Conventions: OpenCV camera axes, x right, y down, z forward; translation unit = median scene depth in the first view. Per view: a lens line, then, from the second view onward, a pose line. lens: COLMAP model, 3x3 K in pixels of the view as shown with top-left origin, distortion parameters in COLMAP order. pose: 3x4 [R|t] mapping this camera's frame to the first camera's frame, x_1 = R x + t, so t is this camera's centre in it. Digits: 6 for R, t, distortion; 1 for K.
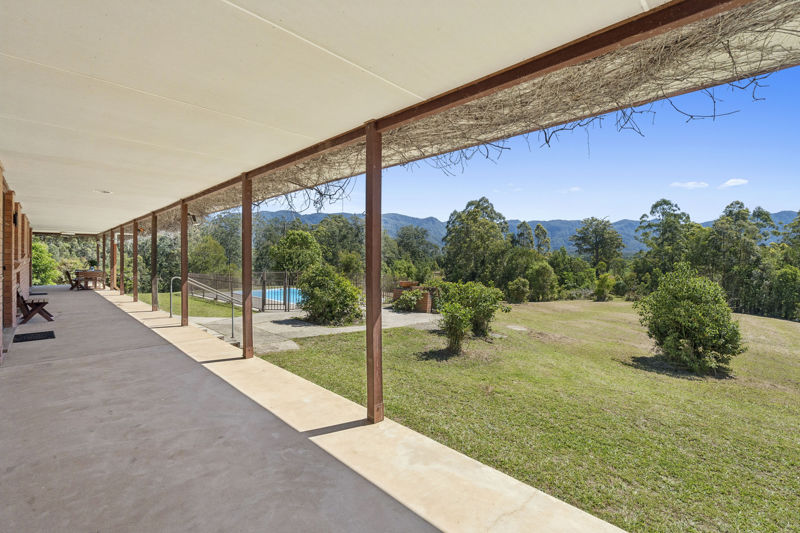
lens RADIAL K [[352.7, 0, 398.7], [0, 352.7, 262.5], [0, 0, 1]] dist [-0.000463, -0.000236]
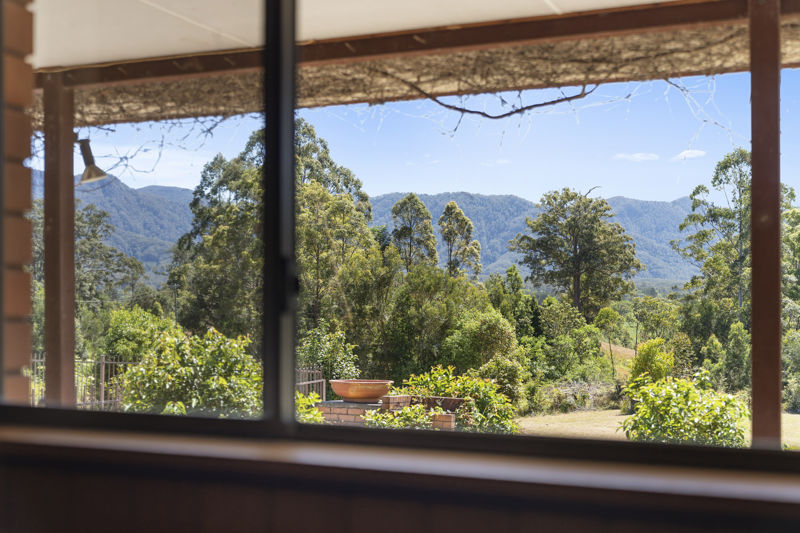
lens RADIAL K [[1066.5, 0, 397.9], [0, 1066.5, 268.5], [0, 0, 1]] dist [0.047795, 0.000000]
pose [[0.934109, 0.004479, 0.356961, -0.043614], [0.010153, 0.999183, -0.039107, -0.001535], [-0.356845, 0.040154, 0.933300, 0.009667]]
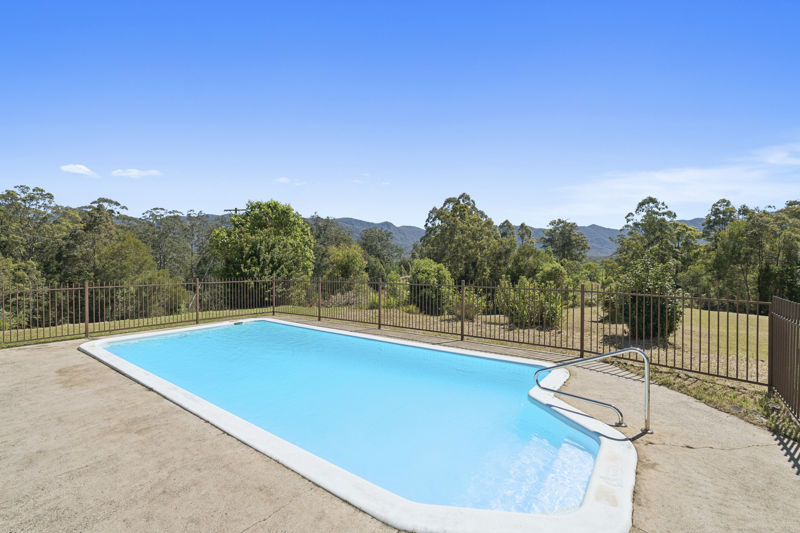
lens RADIAL K [[352.7, 0, 402.8], [0, 352.7, 268.0], [0, 0, 1]] dist [-0.000463, -0.000236]
pose [[0.990541, -0.011836, 0.136705, -0.047541], [0.011555, 0.999929, 0.002845, 0.003009], [-0.136729, -0.001239, 0.990608, 0.134741]]
